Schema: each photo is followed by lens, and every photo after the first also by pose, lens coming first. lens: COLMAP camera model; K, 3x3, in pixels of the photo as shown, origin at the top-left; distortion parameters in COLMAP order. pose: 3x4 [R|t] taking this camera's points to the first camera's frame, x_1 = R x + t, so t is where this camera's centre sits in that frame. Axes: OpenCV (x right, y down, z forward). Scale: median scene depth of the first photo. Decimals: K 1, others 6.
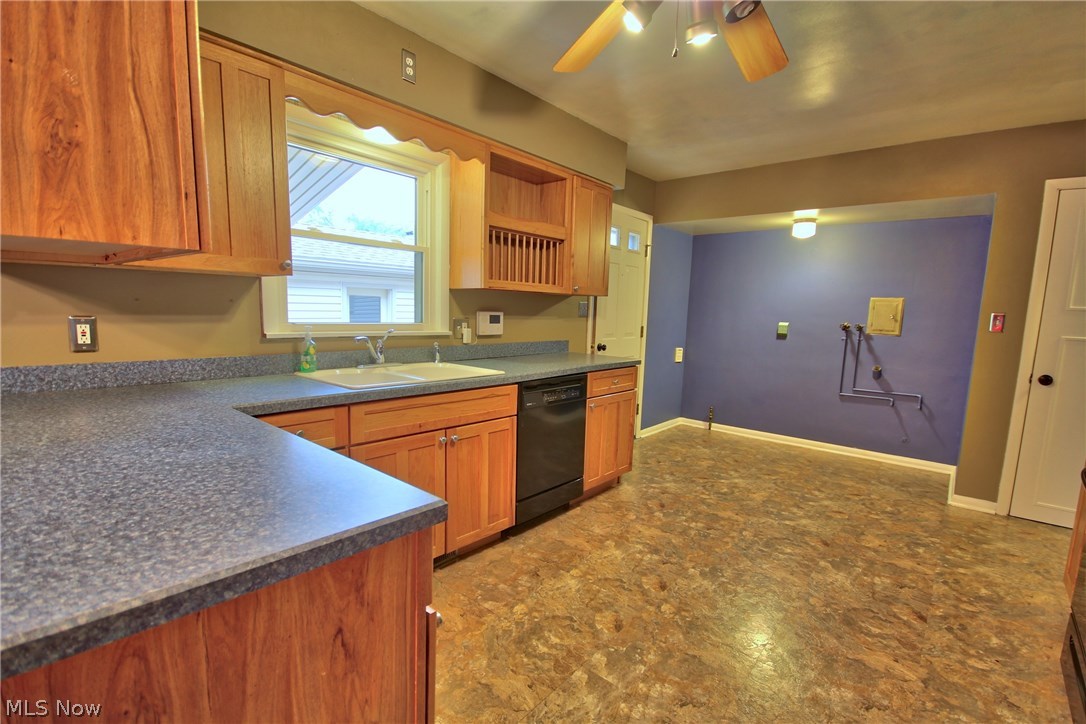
lens RADIAL K [[496.4, 0, 544.9], [0, 496.4, 376.2], [0, 0, 1]] dist [-0.004794, -0.000063]
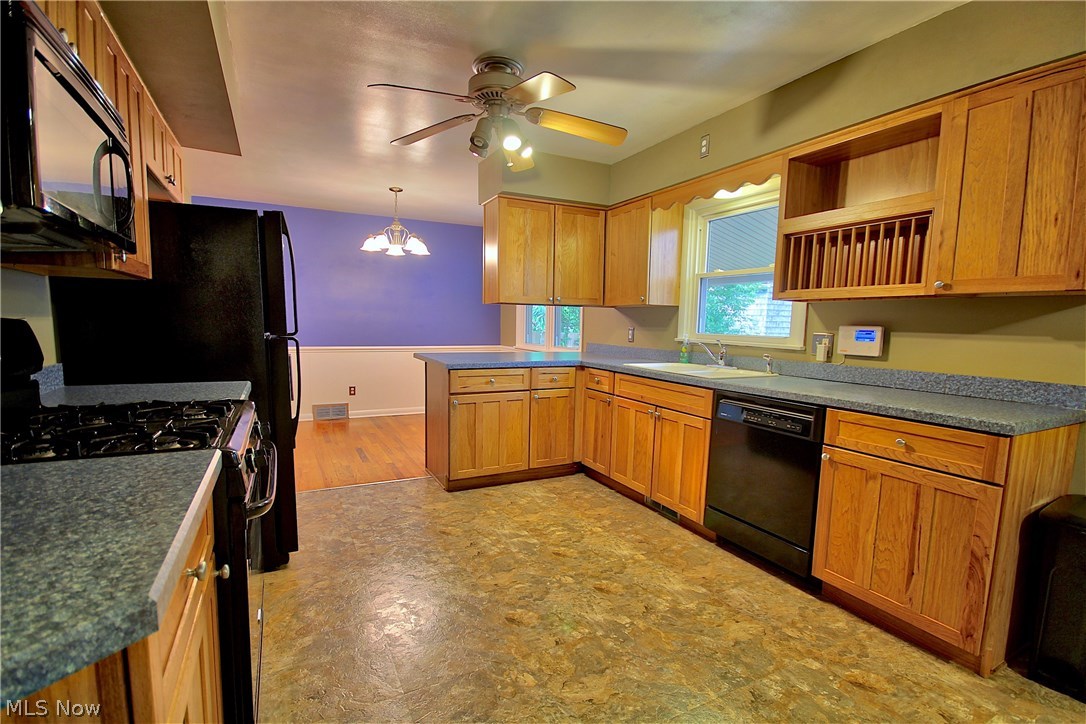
lens RADIAL K [[496.4, 0, 534.6], [0, 496.4, 372.4], [0, 0, 1]] dist [-0.004794, -0.000063]
pose [[-0.381668, 0.056414, -0.922576, 0.925644], [-0.156677, 0.979743, 0.124727, -0.081113], [0.910923, 0.192151, -0.365098, 0.909871]]
